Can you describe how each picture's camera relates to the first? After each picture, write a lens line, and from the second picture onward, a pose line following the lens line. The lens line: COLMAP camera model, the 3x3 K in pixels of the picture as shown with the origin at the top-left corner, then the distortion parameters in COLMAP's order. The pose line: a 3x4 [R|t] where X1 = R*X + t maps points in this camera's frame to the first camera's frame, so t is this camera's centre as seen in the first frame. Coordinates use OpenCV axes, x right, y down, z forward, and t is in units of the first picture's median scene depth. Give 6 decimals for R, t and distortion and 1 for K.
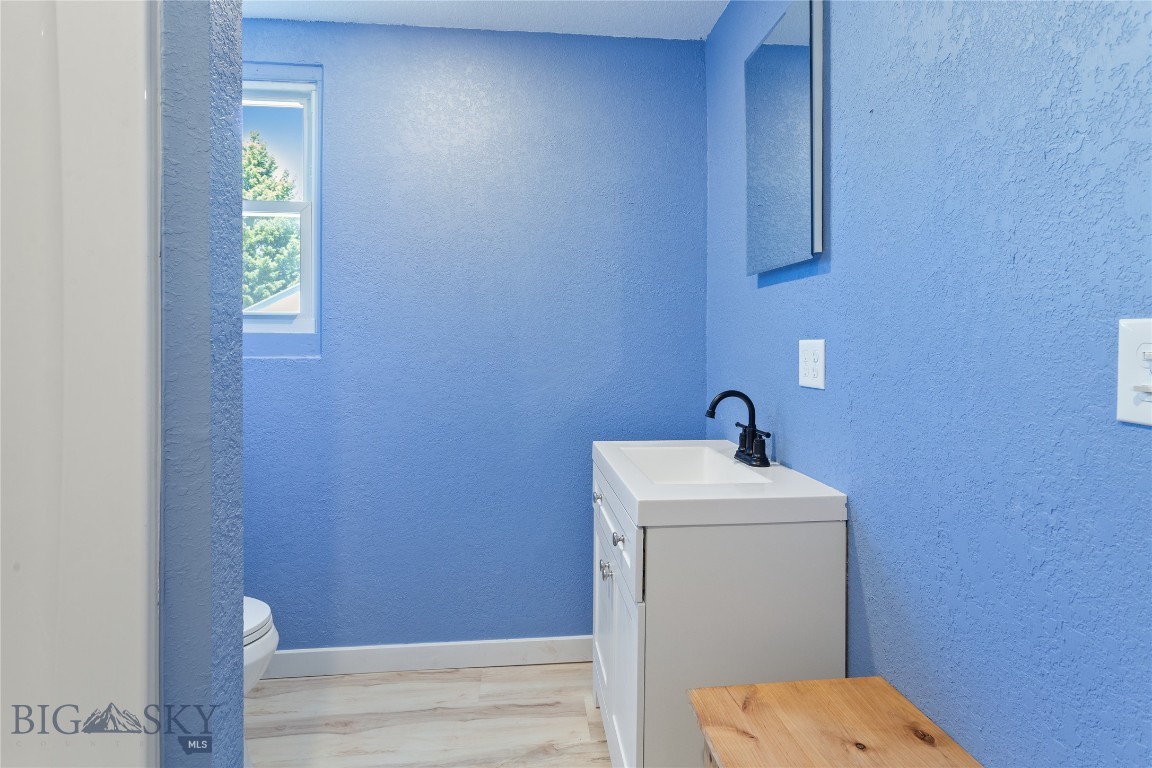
lens RADIAL K [[582.1, 0, 599.6], [0, 582.1, 345.6], [0, 0, 1]] dist [0.003766, 0.001201]
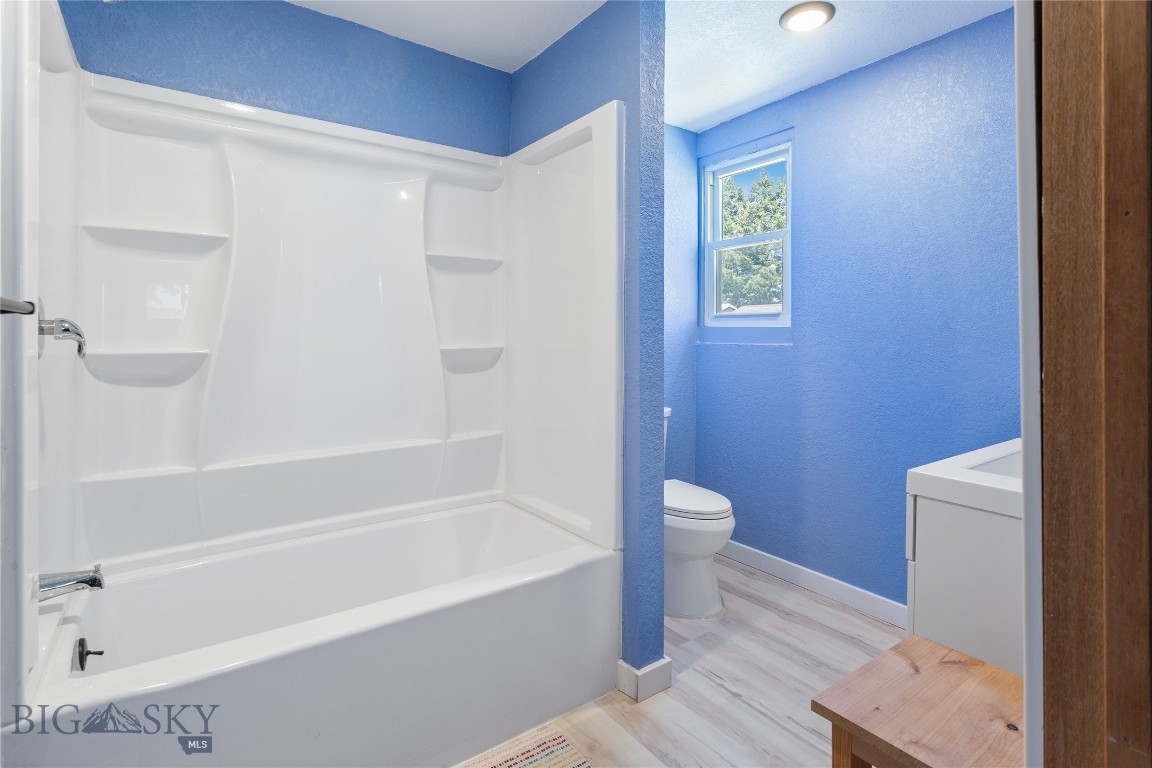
lens RADIAL K [[570.2, 0, 570.7], [0, 570.2, 330.6], [0, 0, 1]] dist [0.002676, 0.000599]
pose [[0.479668, -0.005464, -0.877433, 0.443085], [-0.003927, 0.999957, -0.008374, 0.000908], [0.877441, 0.007463, 0.479626, -0.076725]]
